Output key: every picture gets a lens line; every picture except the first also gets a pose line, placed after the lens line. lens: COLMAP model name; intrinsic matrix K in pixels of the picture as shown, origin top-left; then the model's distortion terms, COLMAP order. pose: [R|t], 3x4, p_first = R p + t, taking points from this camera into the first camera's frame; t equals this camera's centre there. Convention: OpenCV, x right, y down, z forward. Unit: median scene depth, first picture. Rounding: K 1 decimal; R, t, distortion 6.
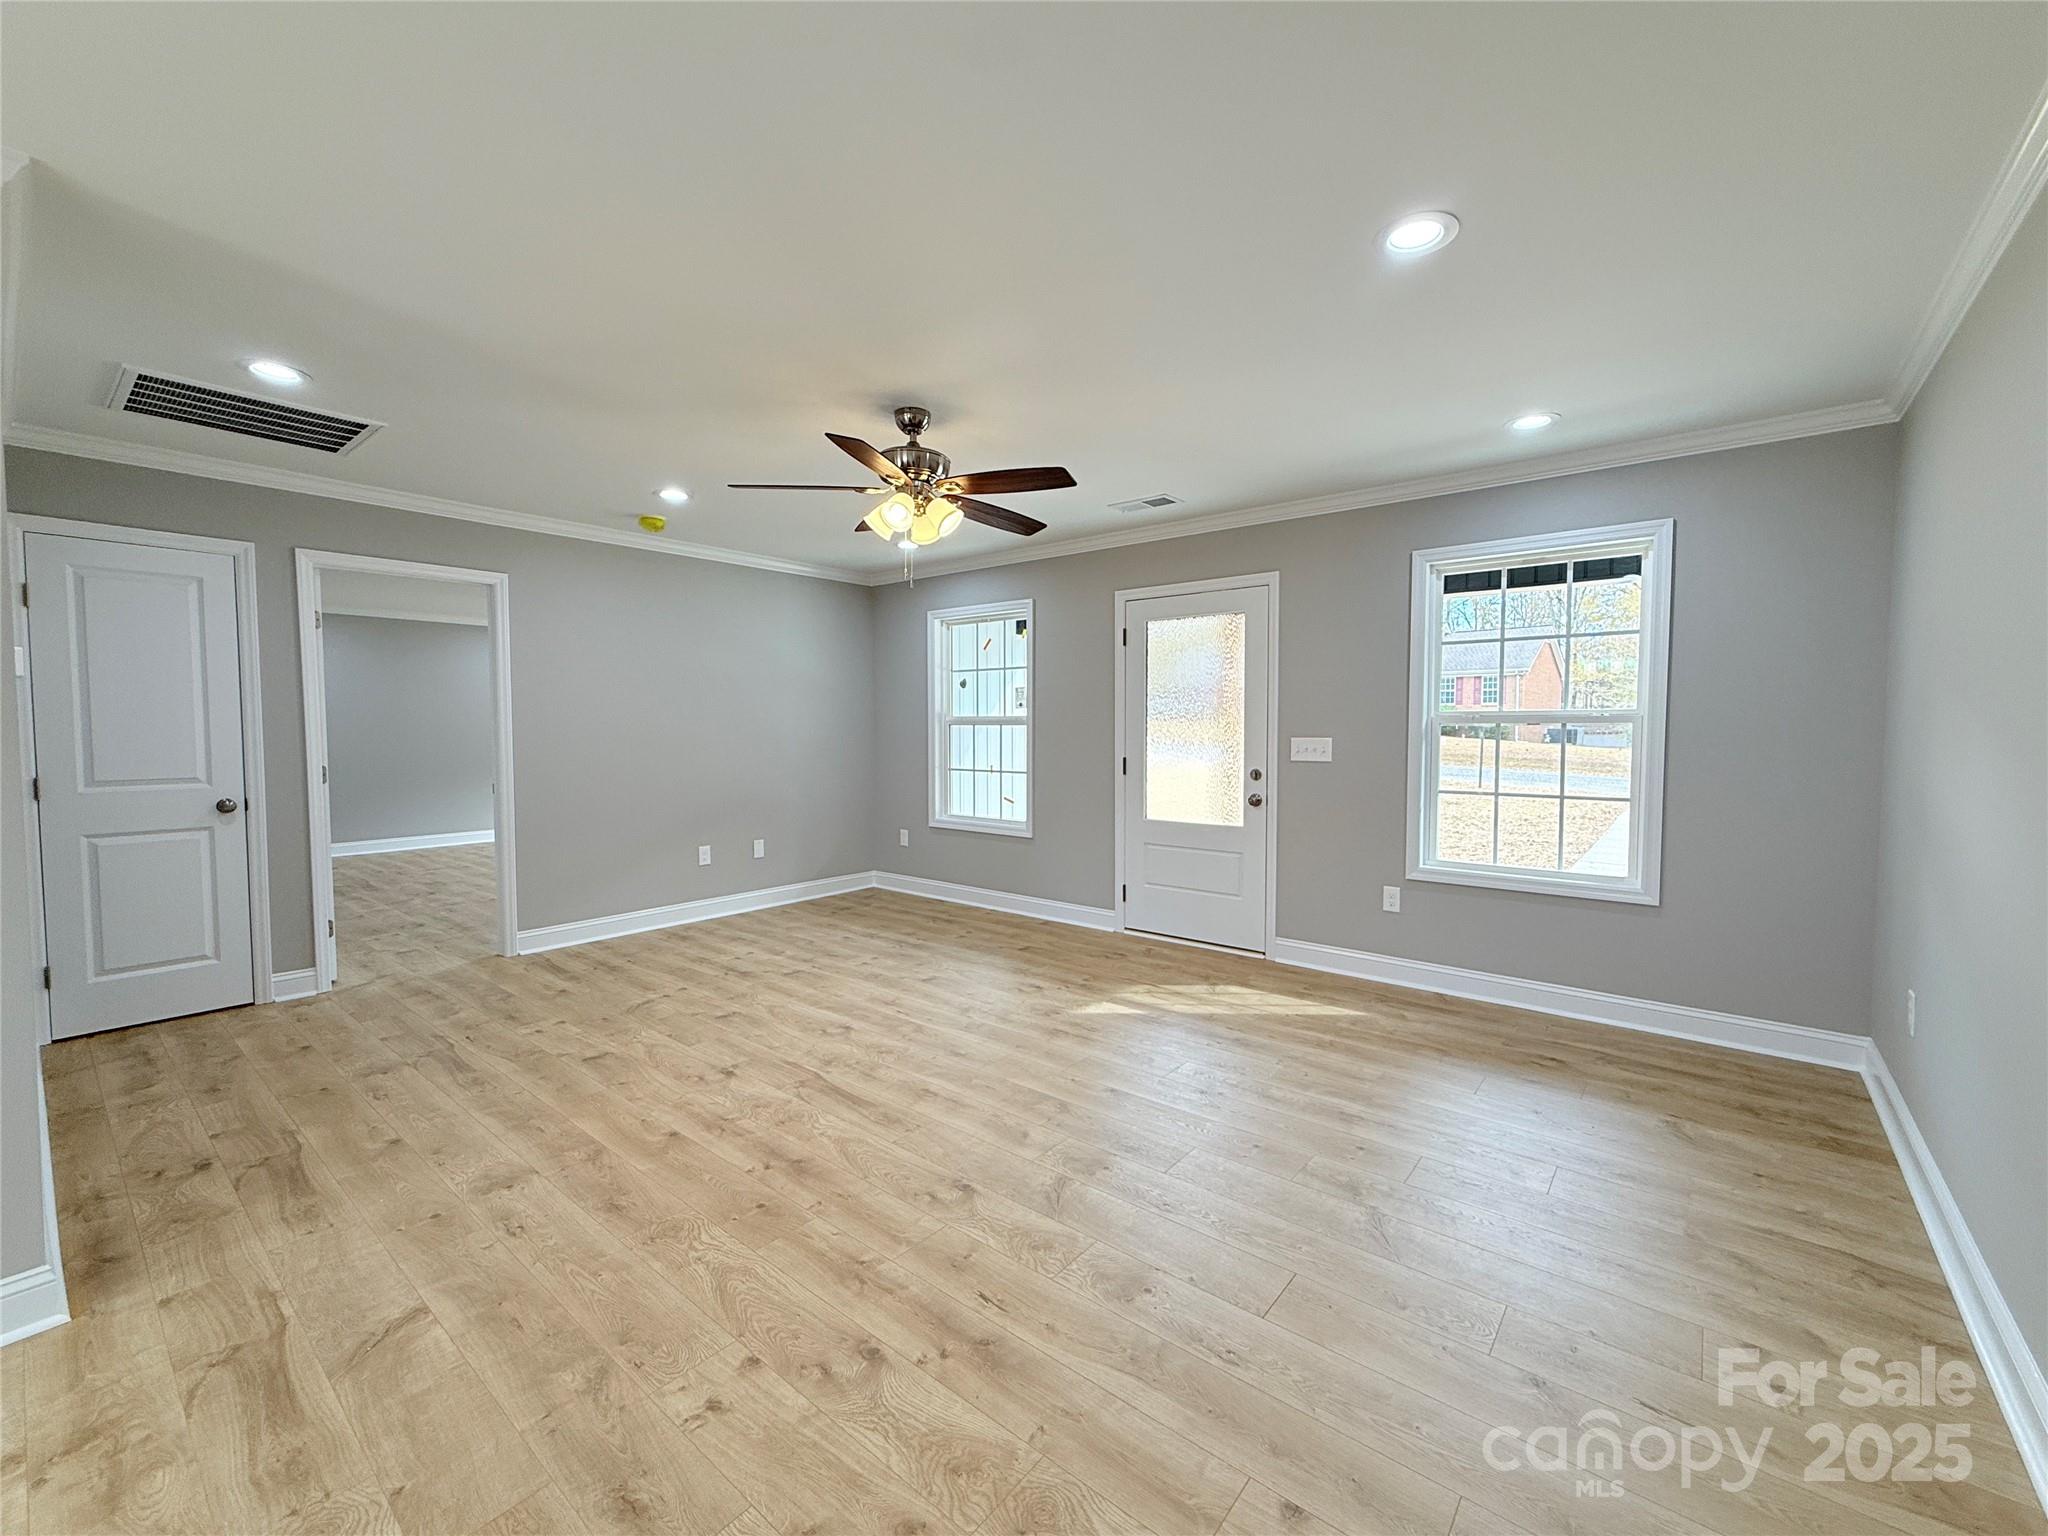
lens RADIAL K [[823.6, 0, 1045.1], [0, 823.6, 753.6], [0, 0, 1]] dist [-0.001452, 0.000696]
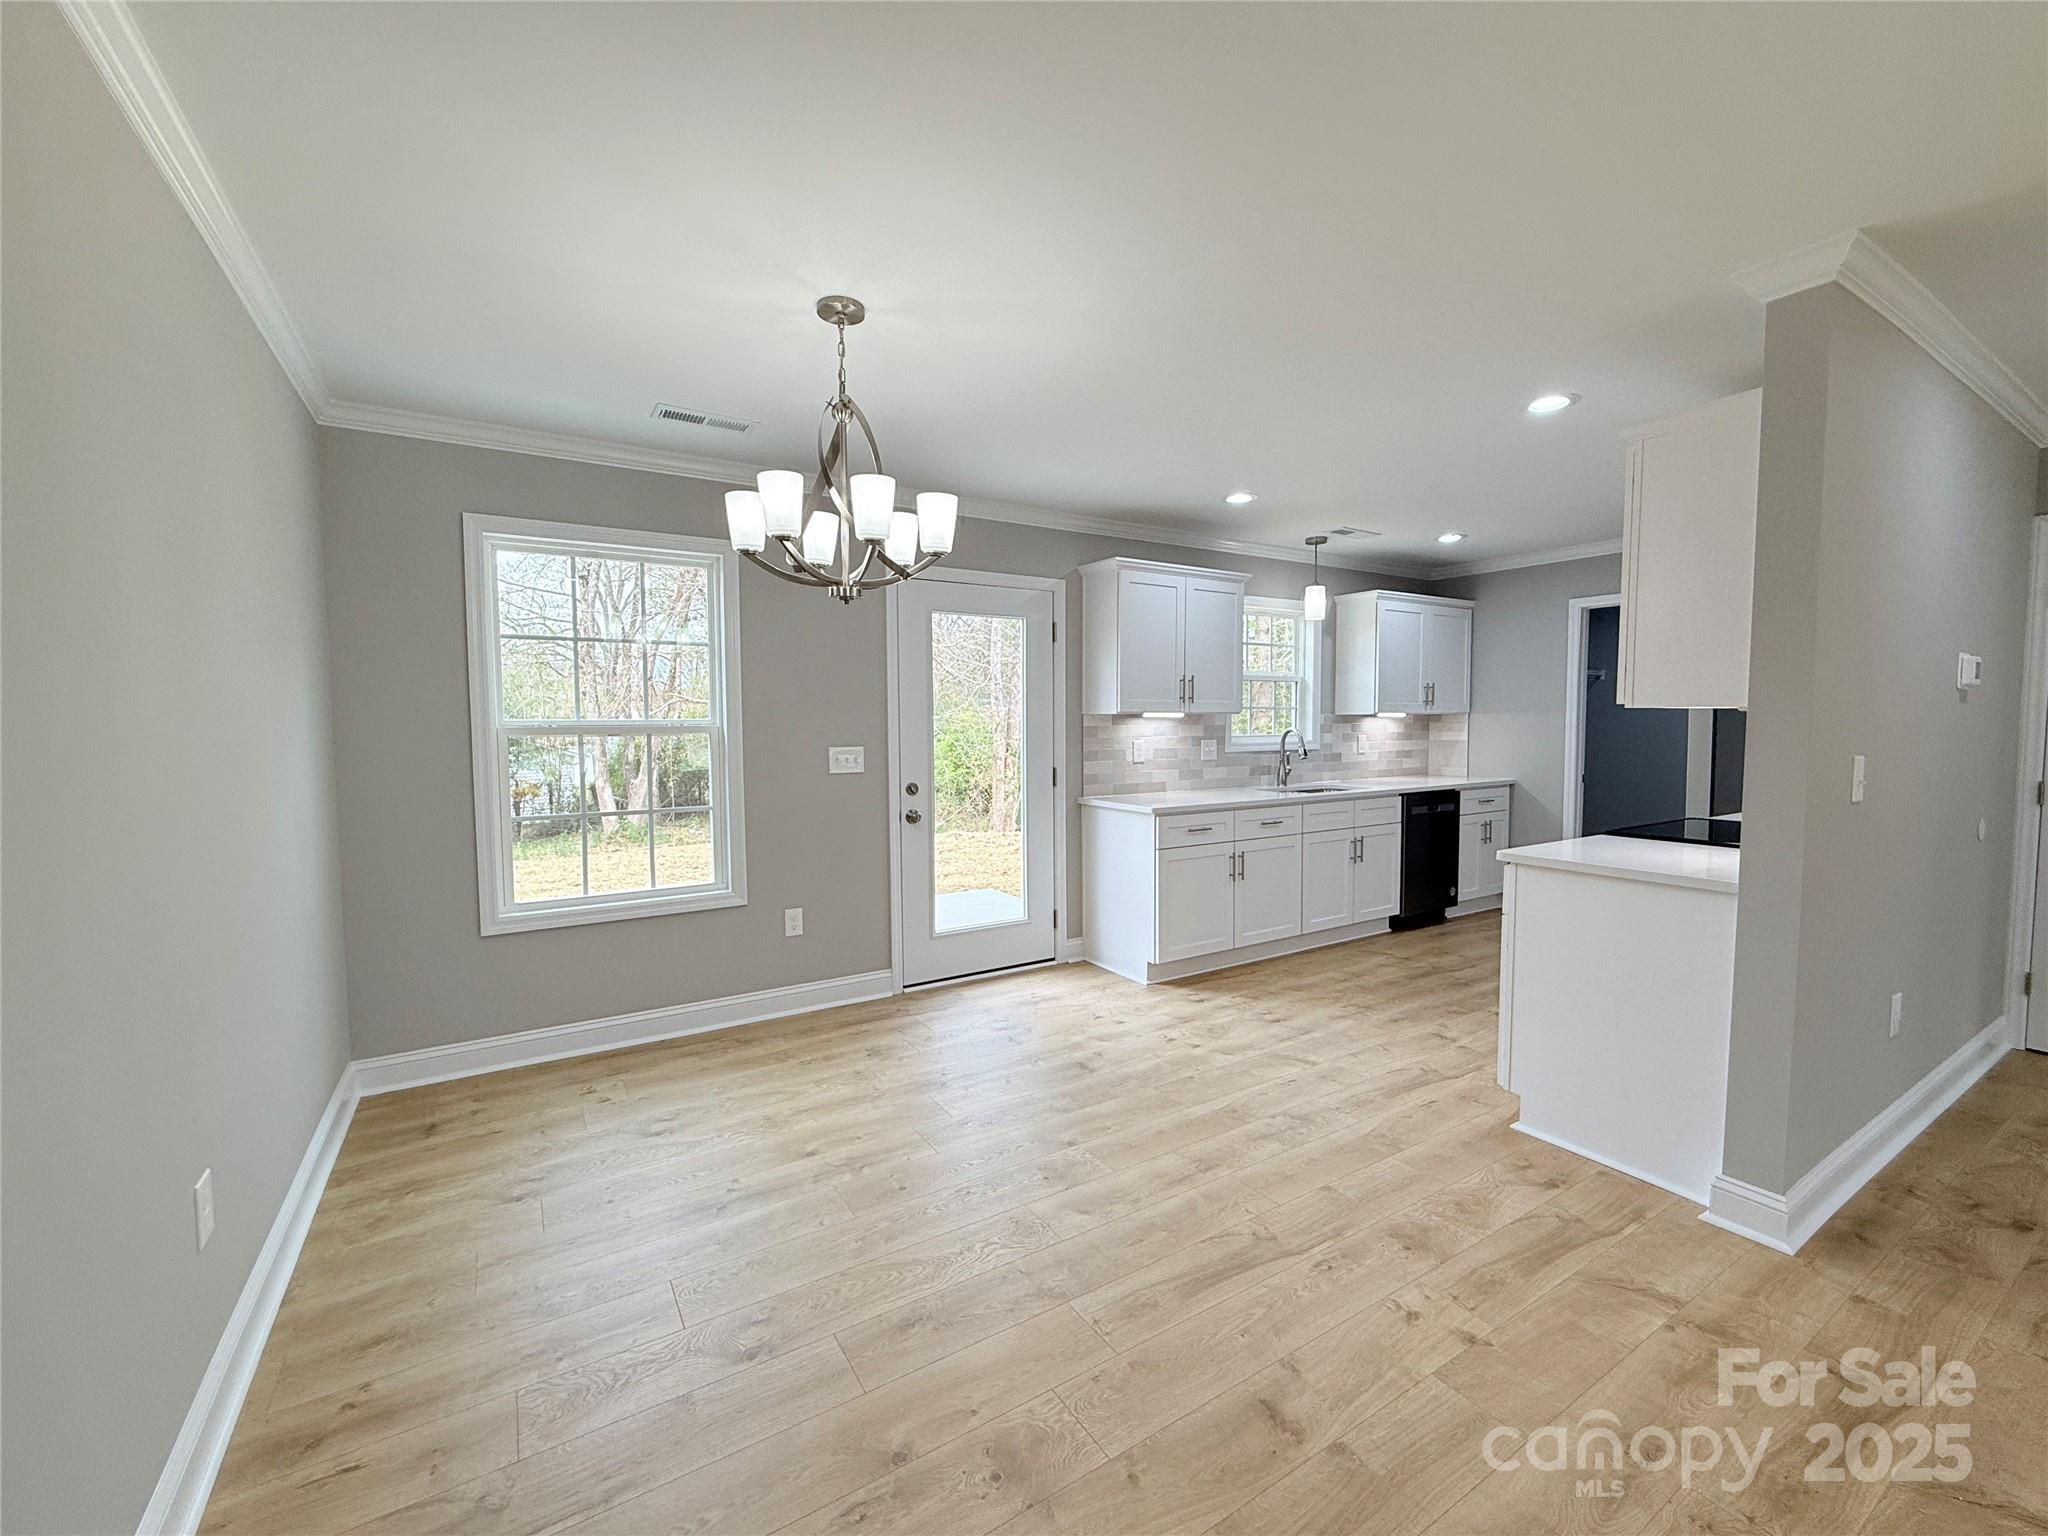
lens RADIAL K [[823.6, 0, 1005.5], [0, 823.6, 780.4], [0, 0, 1]] dist [-0.001452, 0.000696]
pose [[-0.336398, 0.070243, -0.939097, 0.127944], [-0.028895, 0.995975, 0.084848, -0.022328], [0.941277, 0.055678, -0.333014, 0.181785]]
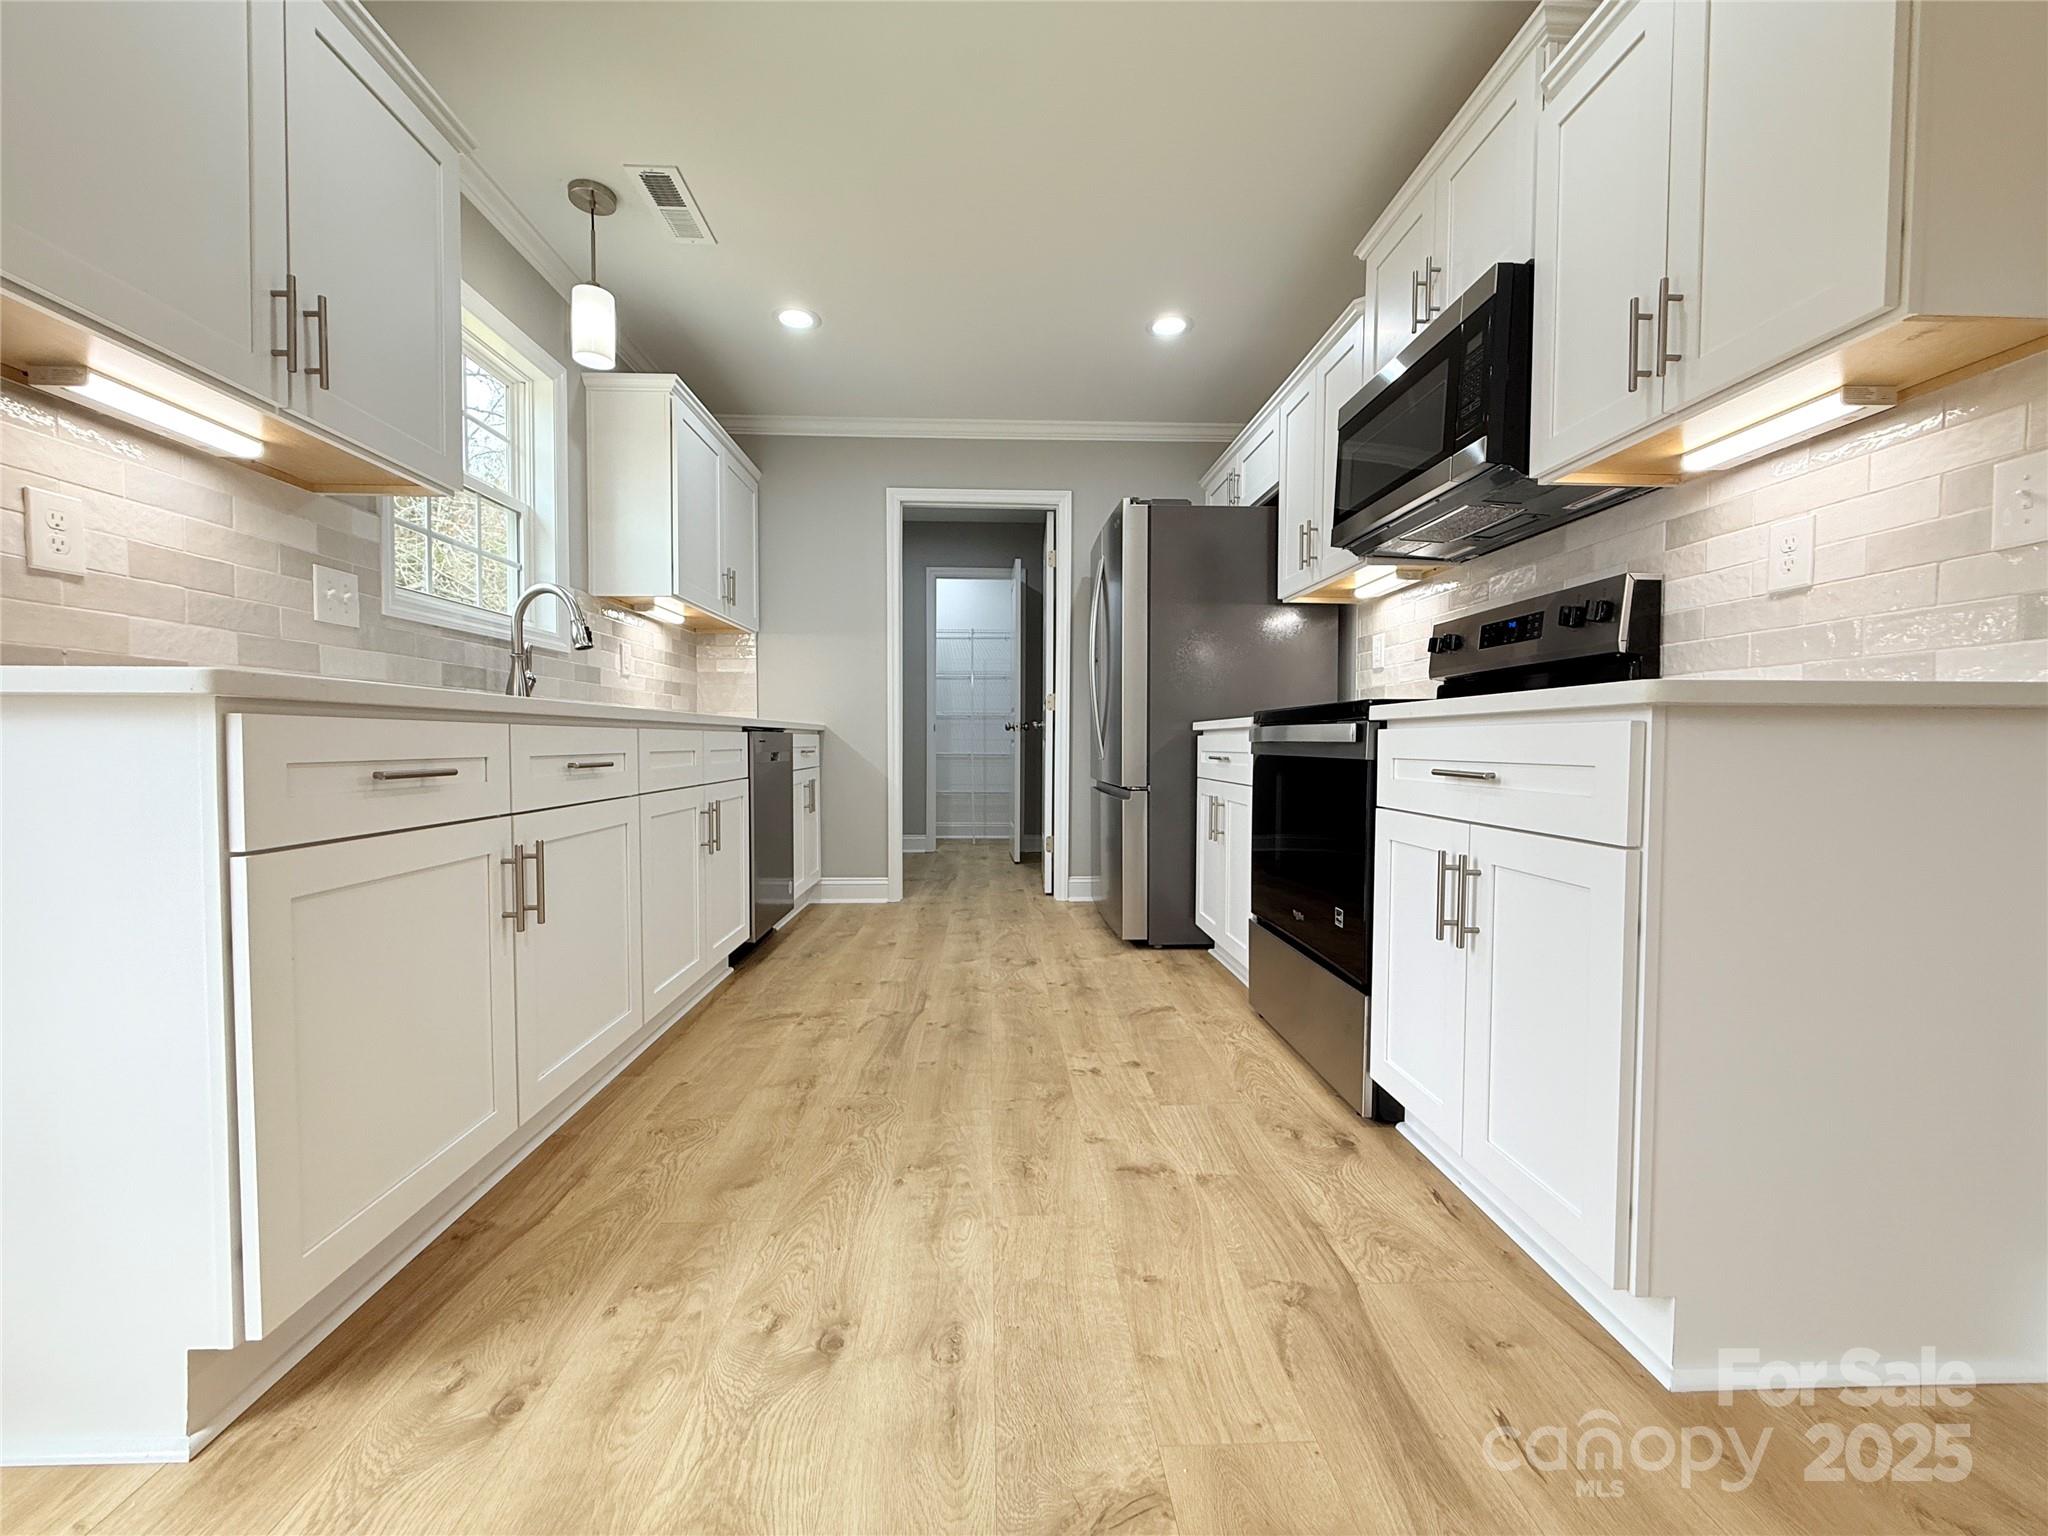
lens RADIAL K [[823.6, 0, 1025.5], [0, 823.6, 761.6], [0, 0, 1]] dist [-0.001452, 0.000696]
pose [[0.669178, 0.021328, -0.742796, -0.781483], [-0.032896, 0.999458, -0.000938, 0.153180], [0.742373, 0.025063, 0.669518, -0.016408]]
